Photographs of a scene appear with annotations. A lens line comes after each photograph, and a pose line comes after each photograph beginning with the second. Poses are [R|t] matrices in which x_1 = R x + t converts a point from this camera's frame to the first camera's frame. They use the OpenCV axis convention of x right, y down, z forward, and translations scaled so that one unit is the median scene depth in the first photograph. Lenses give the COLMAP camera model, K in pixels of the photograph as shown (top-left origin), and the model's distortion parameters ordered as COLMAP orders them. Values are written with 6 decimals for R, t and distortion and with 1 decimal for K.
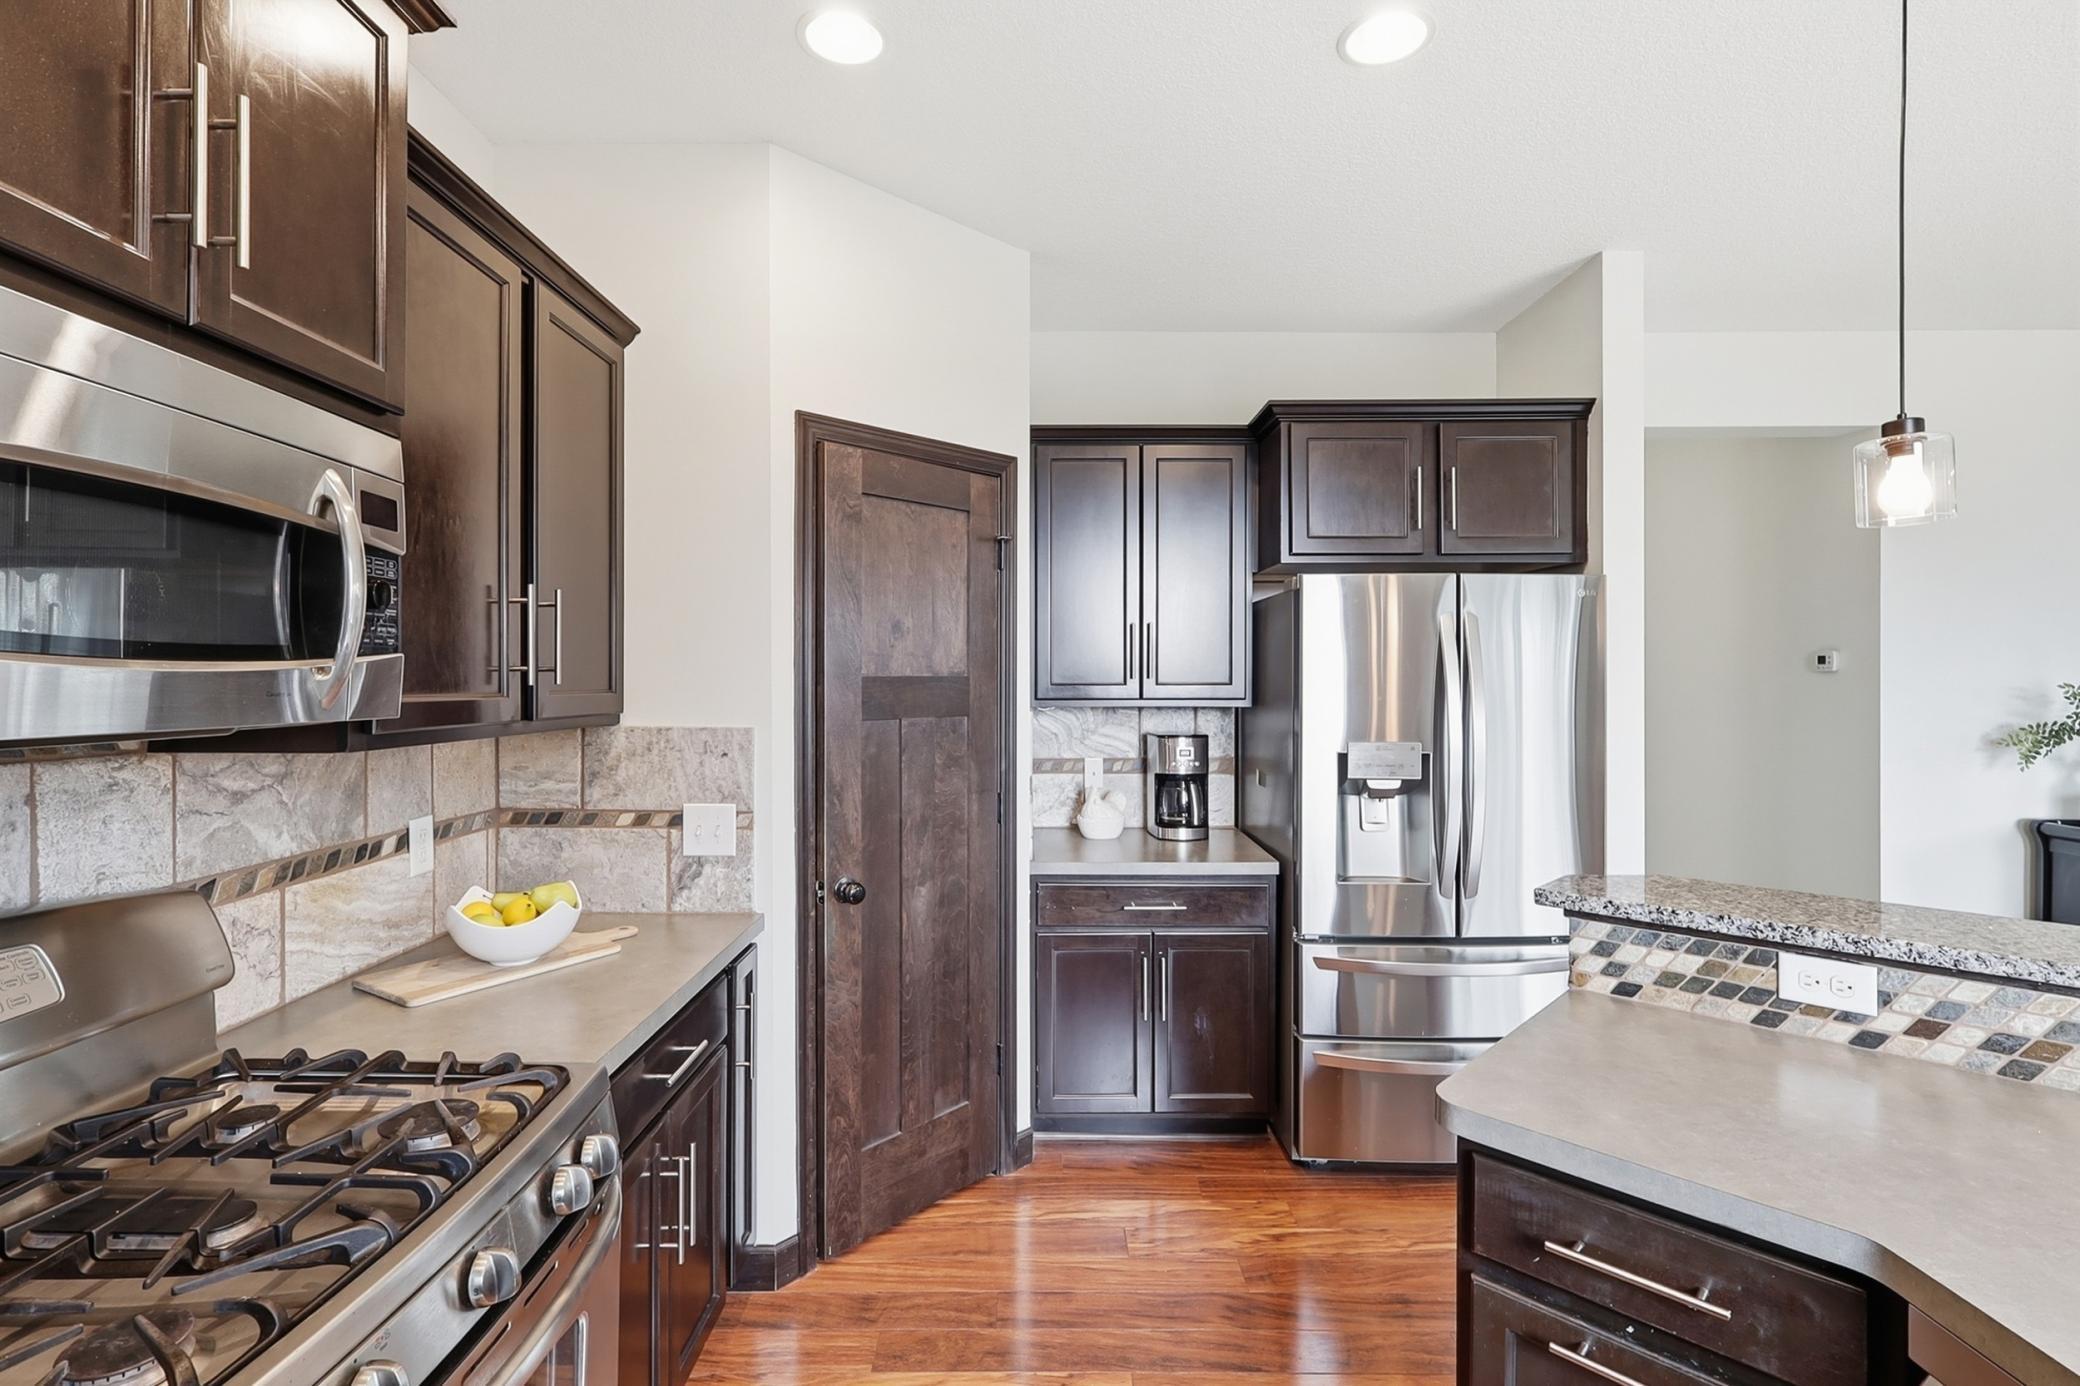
lens RADIAL K [[967.8, 0, 1041.5], [0, 967.8, 684.5], [0, 0, 1]] dist [0.000987, -0.000013]
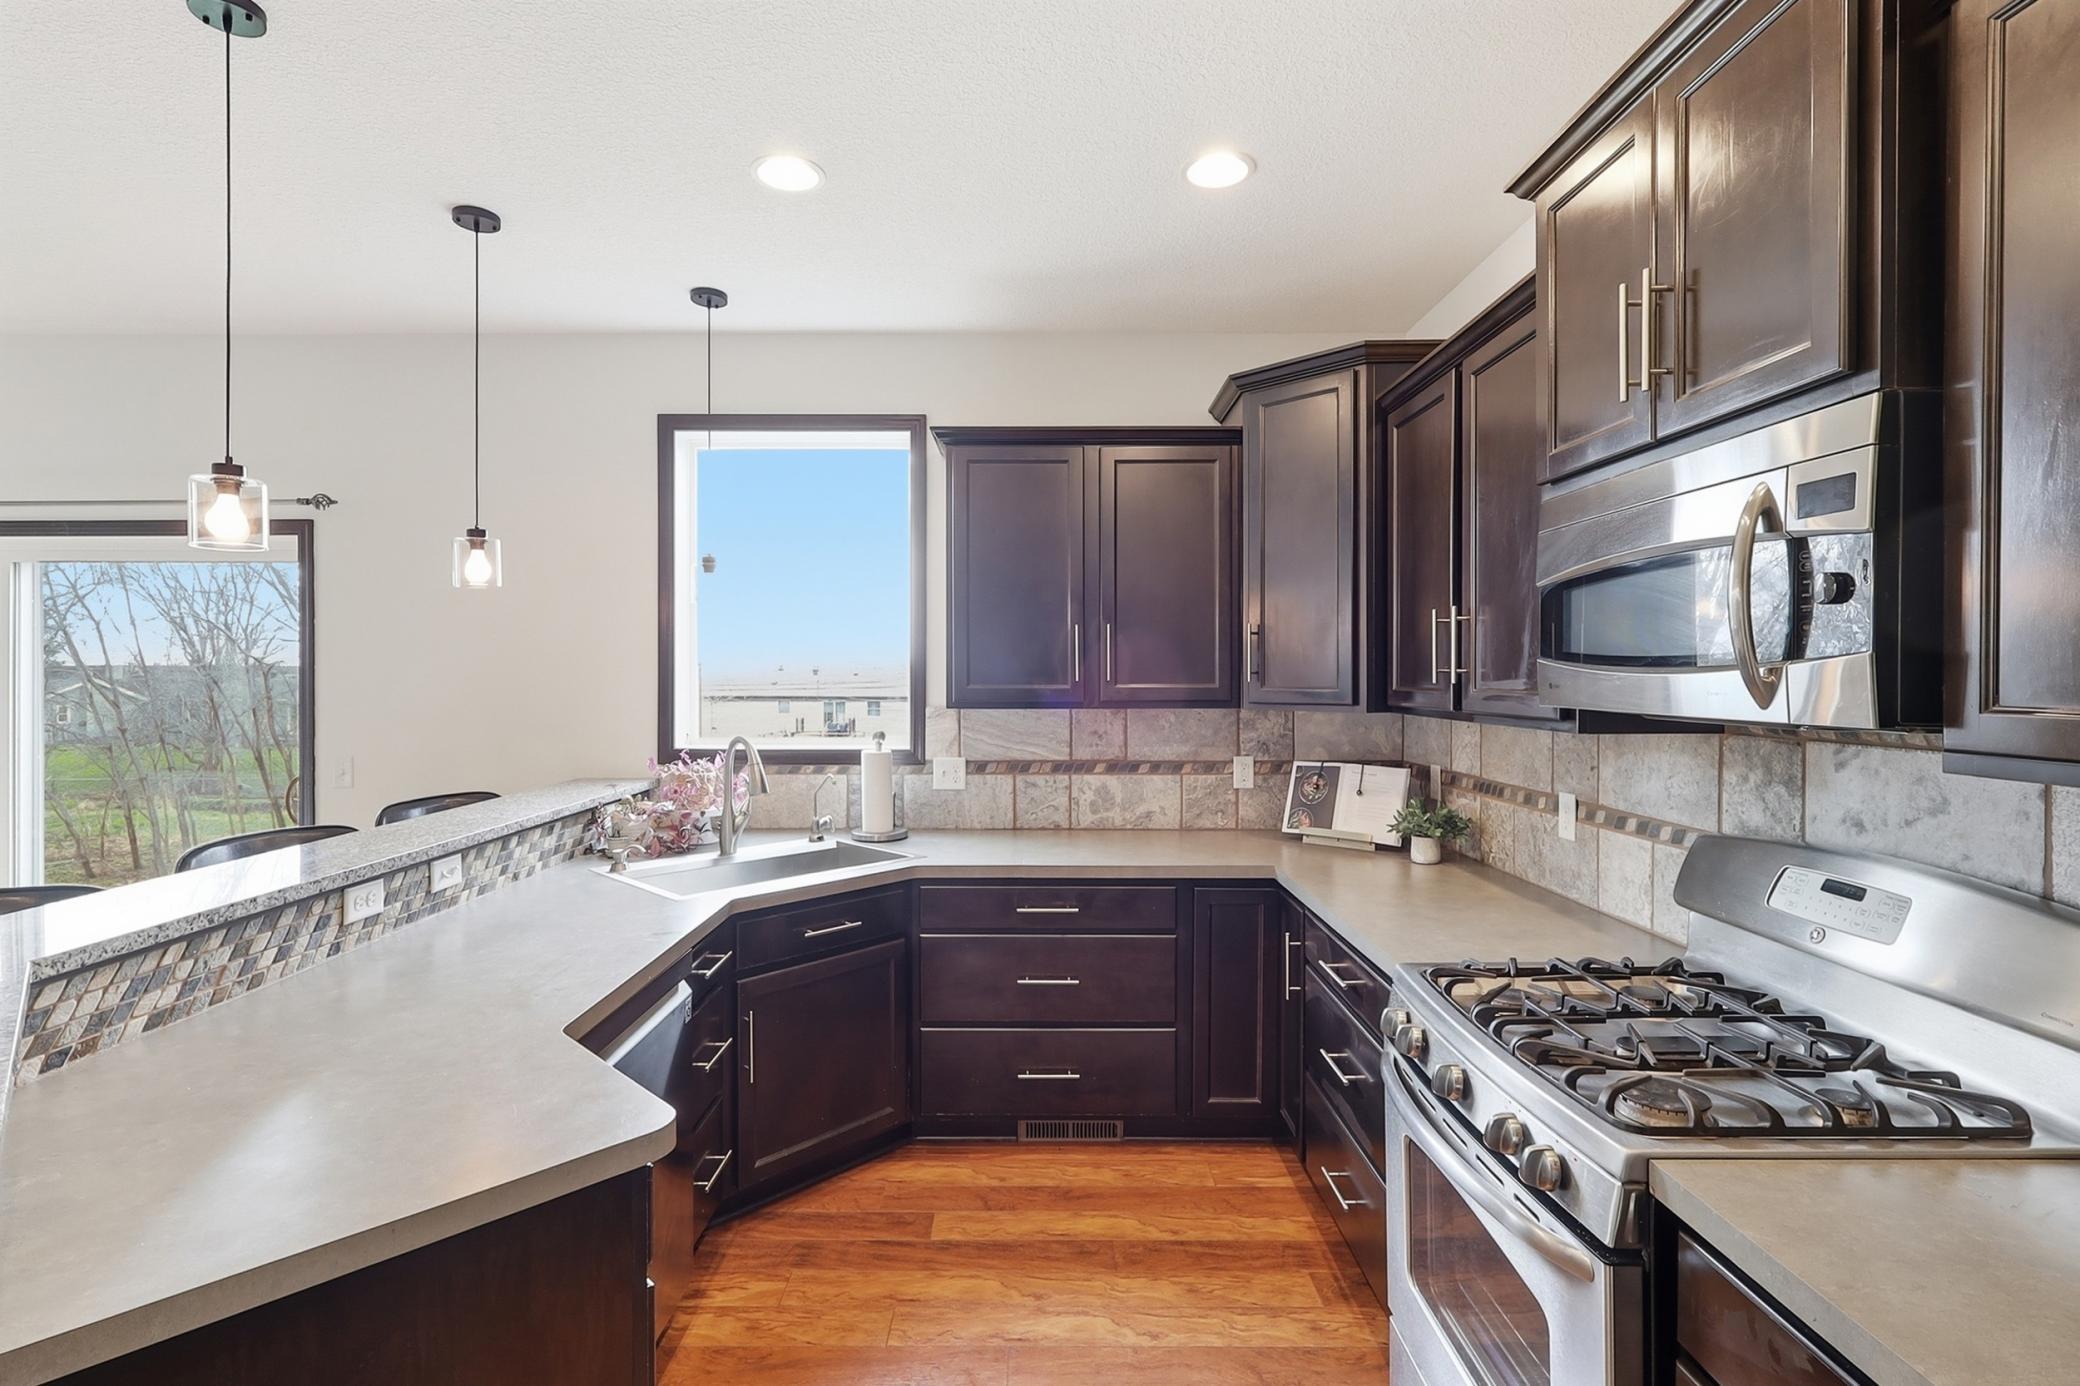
lens RADIAL K [[967.8, 0, 1041.5], [0, 967.8, 684.5], [0, 0, 1]] dist [0.000987, -0.000013]
pose [[-0.999993, -0.003218, -0.001841, 0.027278], [-0.003243, 0.999895, 0.014154, -0.009162], [0.001796, 0.014160, -0.999898, 1.520389]]
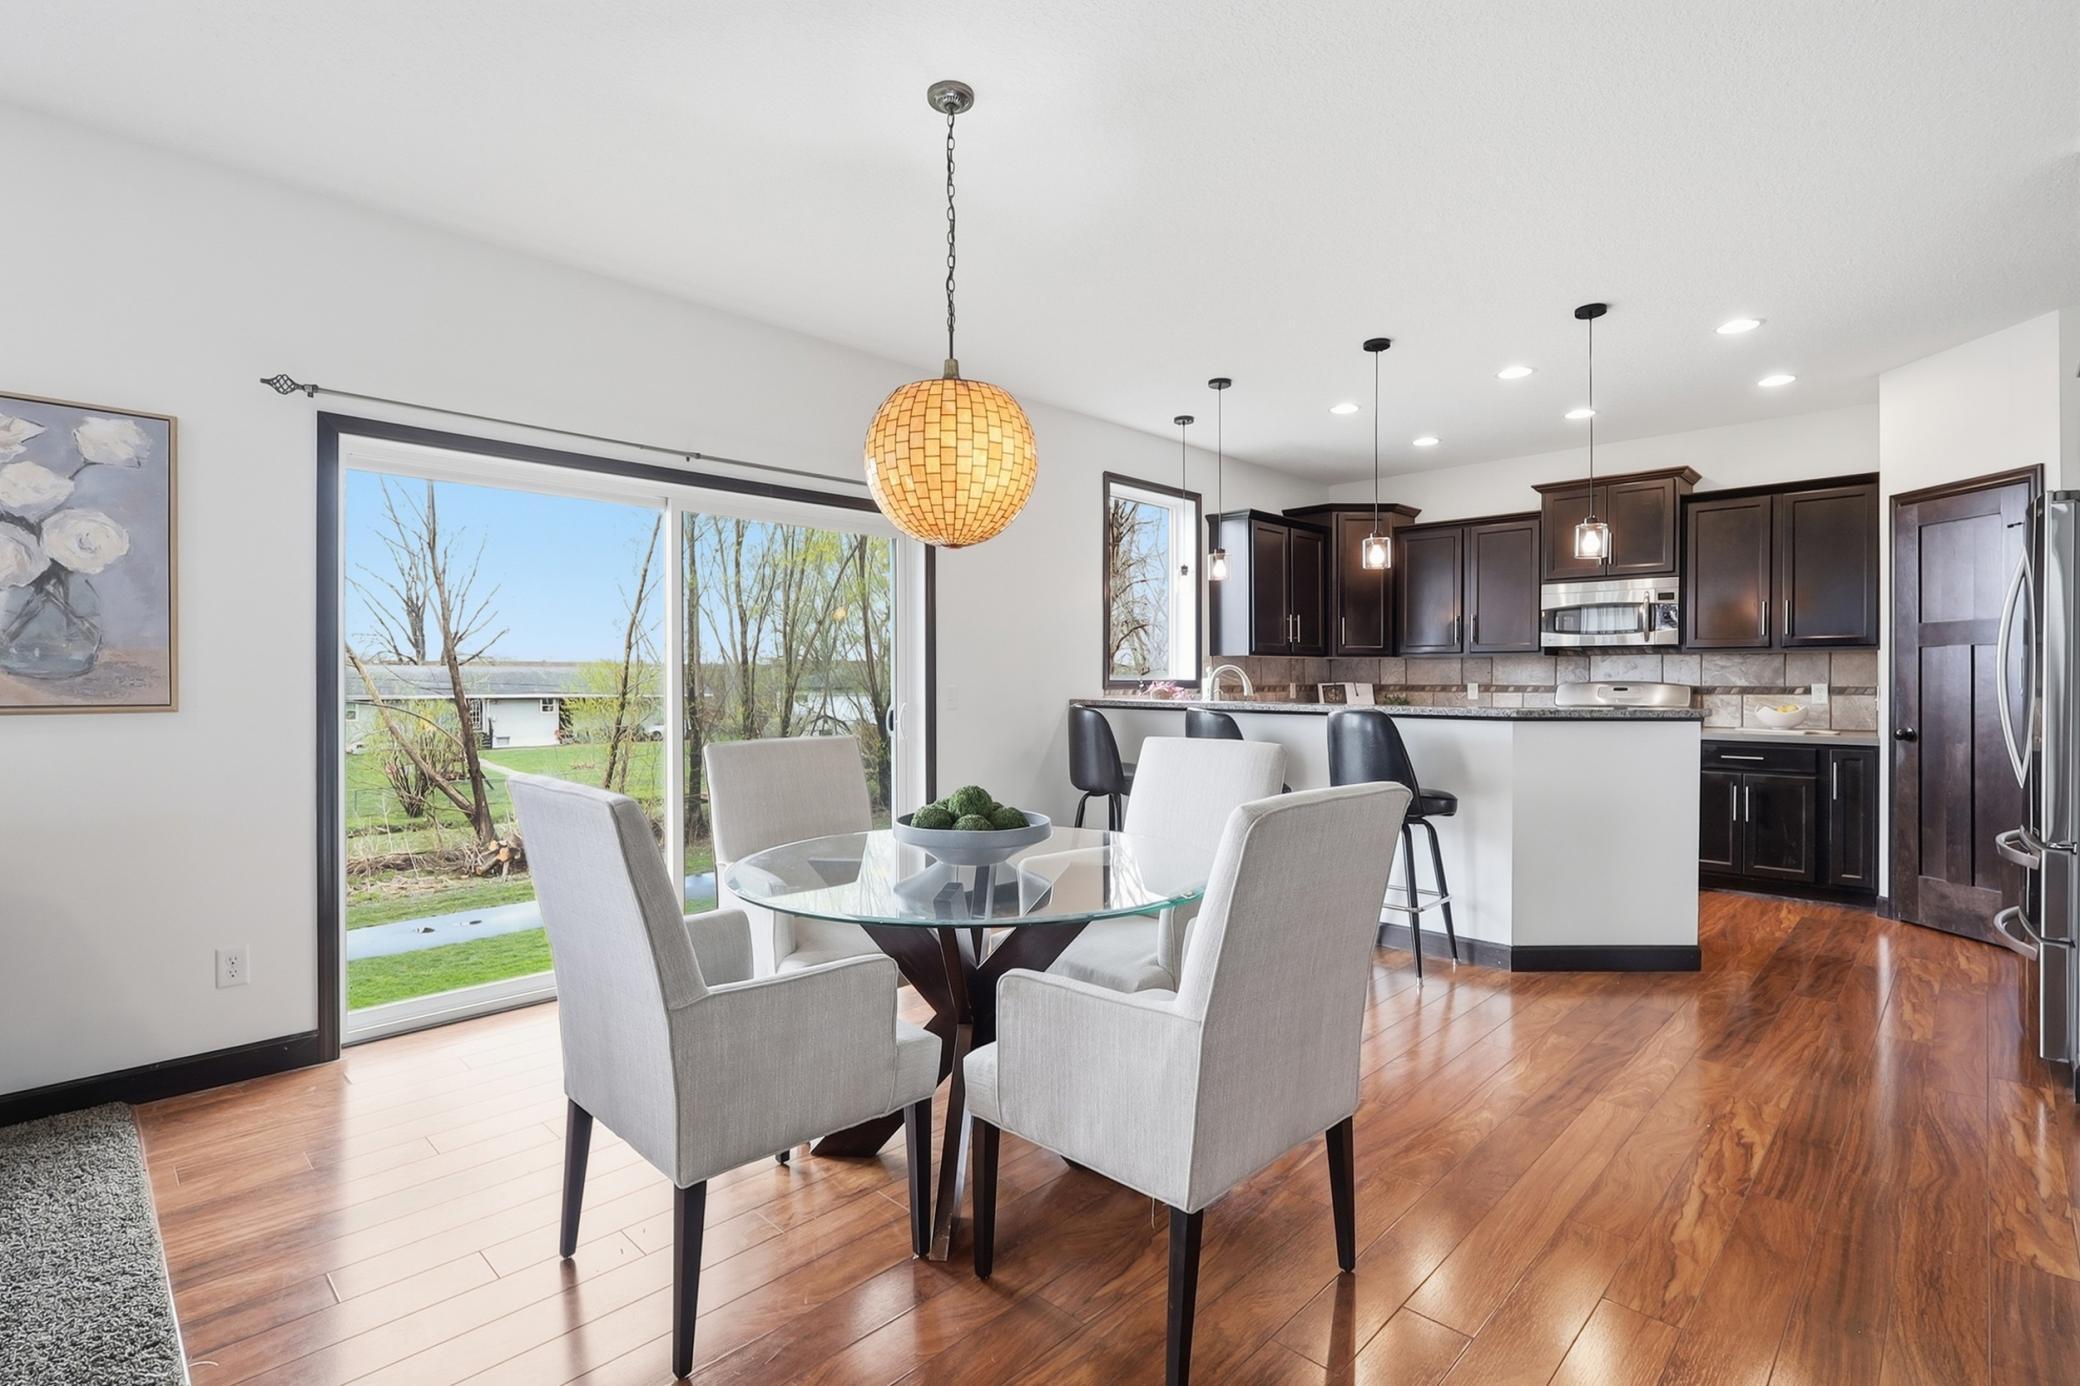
lens RADIAL K [[967.8, 0, 1041.5], [0, 967.8, 684.5], [0, 0, 1]] dist [0.000987, -0.000013]
pose [[-0.696422, 0.002496, -0.717628, 3.467455], [-0.004312, 0.999961, 0.007662, 0.156245], [0.717619, 0.008430, -0.696385, 1.607444]]
